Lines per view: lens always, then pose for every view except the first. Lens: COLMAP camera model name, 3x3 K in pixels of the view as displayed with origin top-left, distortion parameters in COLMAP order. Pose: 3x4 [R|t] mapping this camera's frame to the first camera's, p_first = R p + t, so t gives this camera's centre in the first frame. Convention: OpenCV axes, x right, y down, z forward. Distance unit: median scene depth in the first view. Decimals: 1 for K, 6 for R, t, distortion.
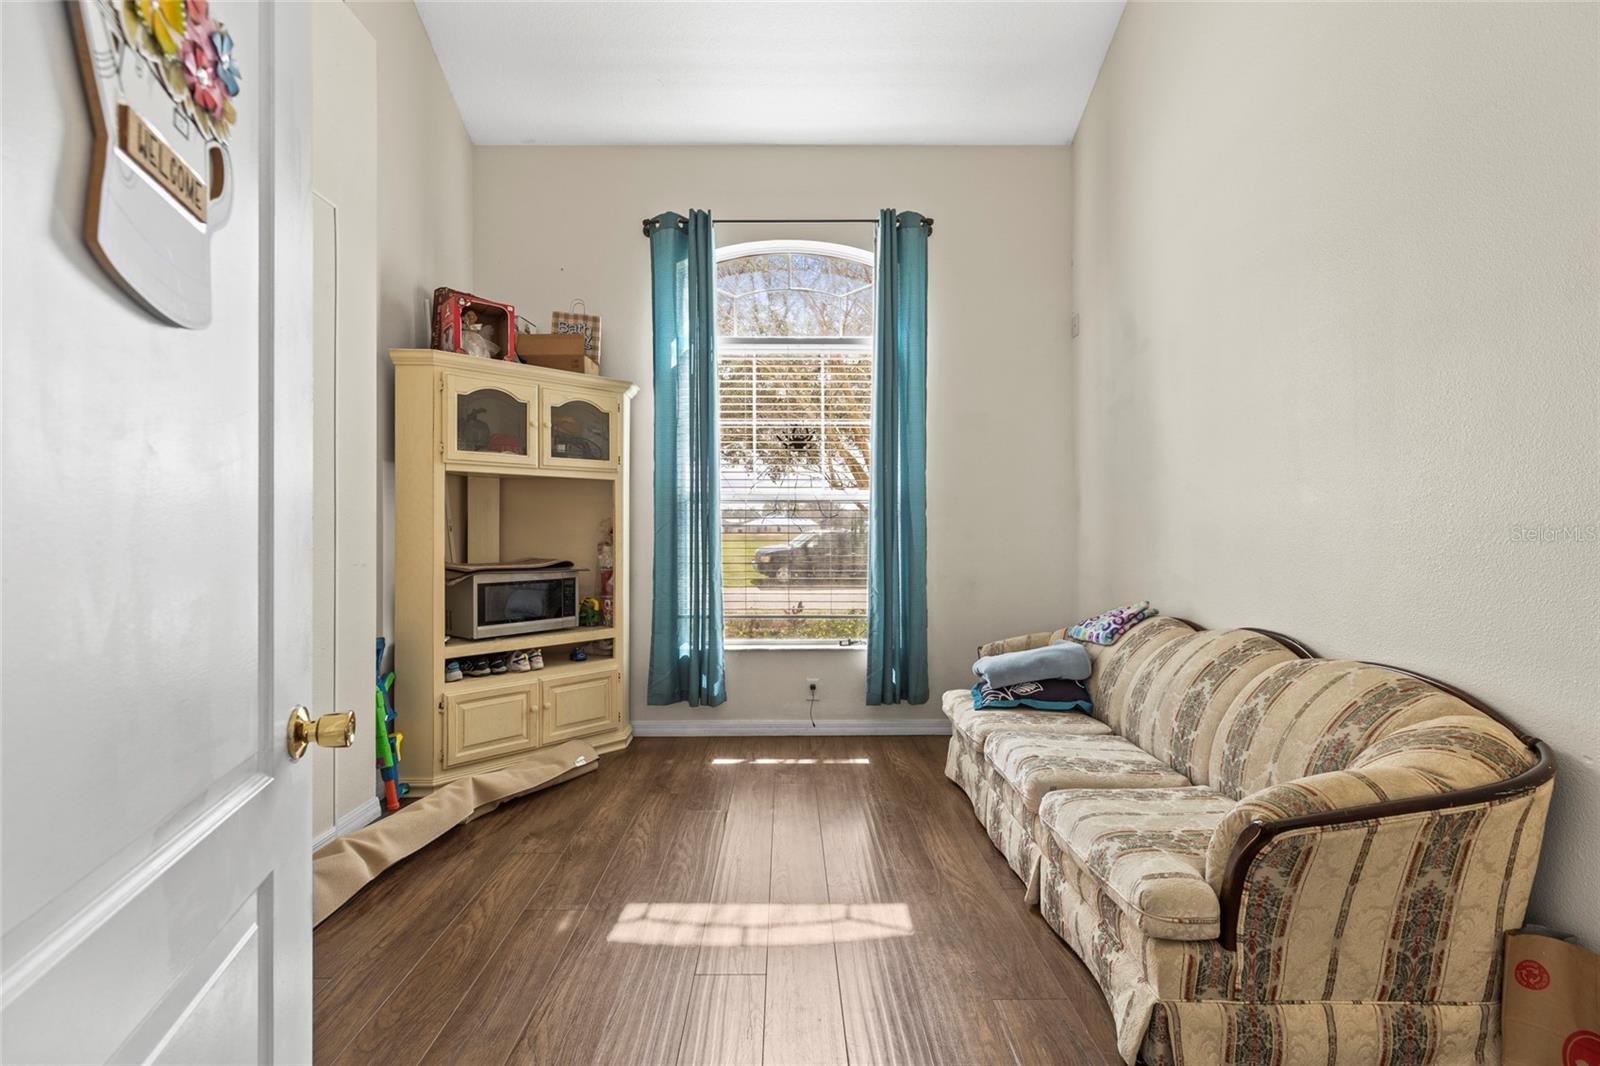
lens RADIAL K [[712.0, 0, 794.6], [0, 712.0, 522.3], [0, 0, 1]] dist [0.002890, 0.000292]
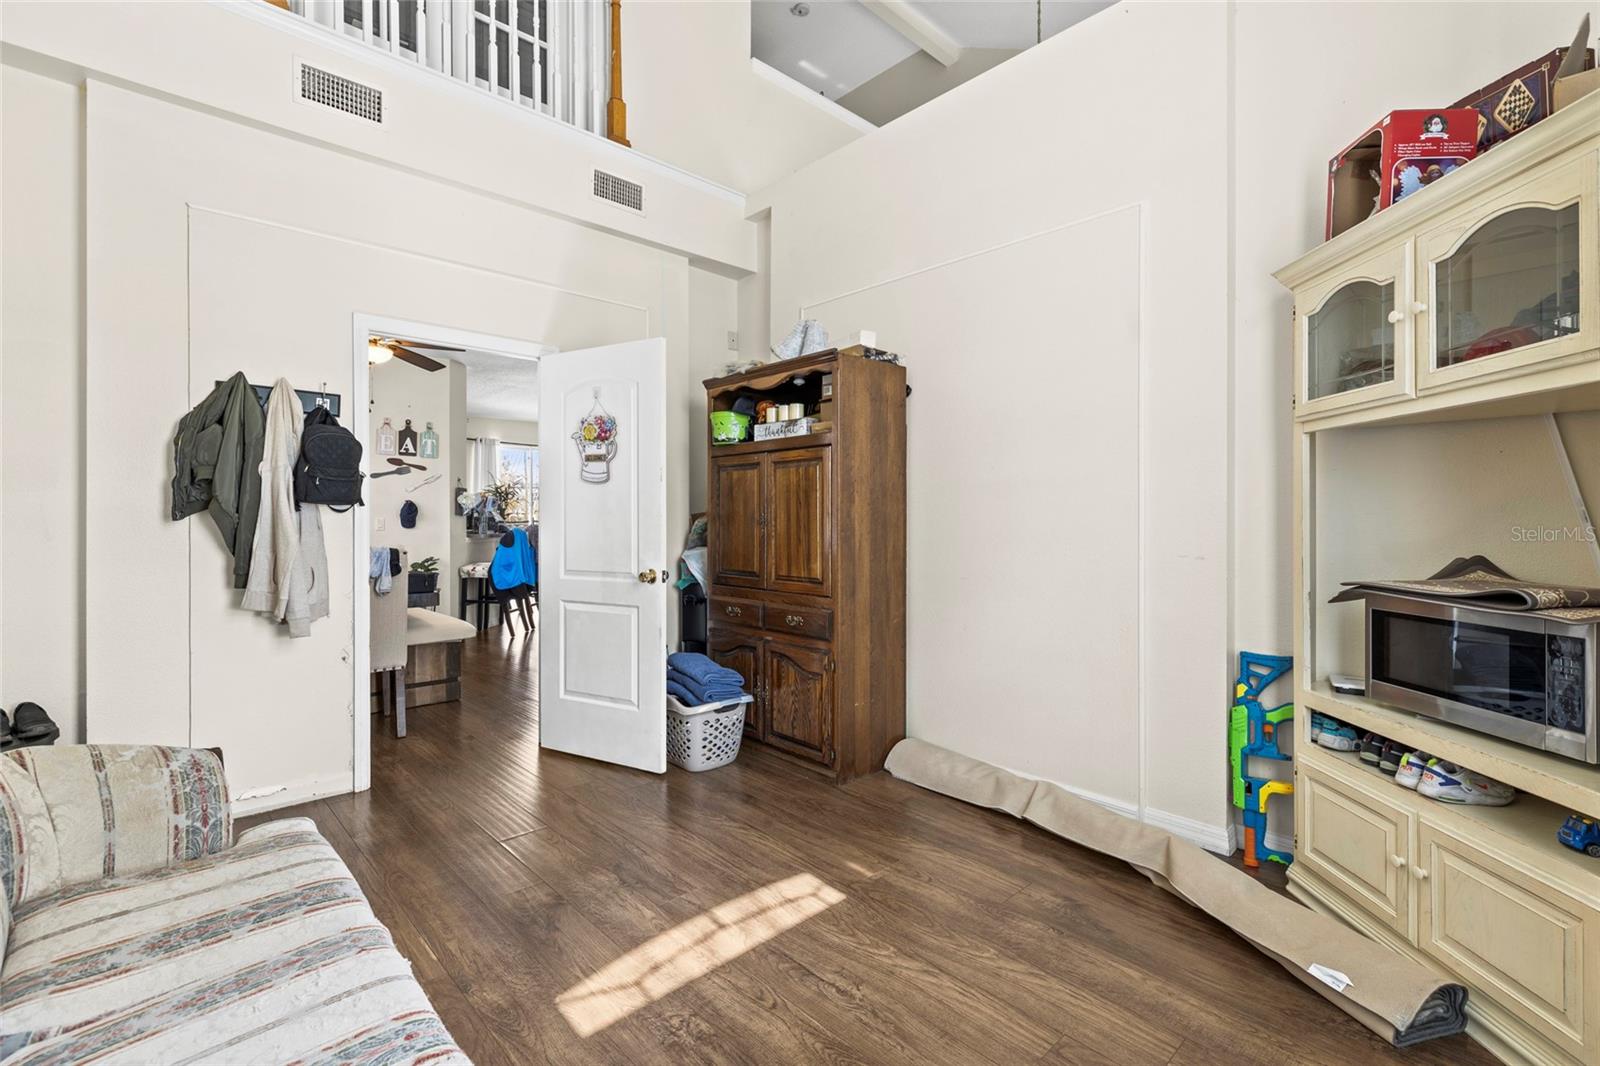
lens RADIAL K [[712.0, 0, 794.6], [0, 712.0, 522.3], [0, 0, 1]] dist [0.002890, 0.000292]
pose [[-0.737166, 0.004829, -0.675694, 0.367846], [0.007332, 0.999973, -0.000852, 0.011055], [0.675672, -0.005583, -0.737182, 1.276212]]
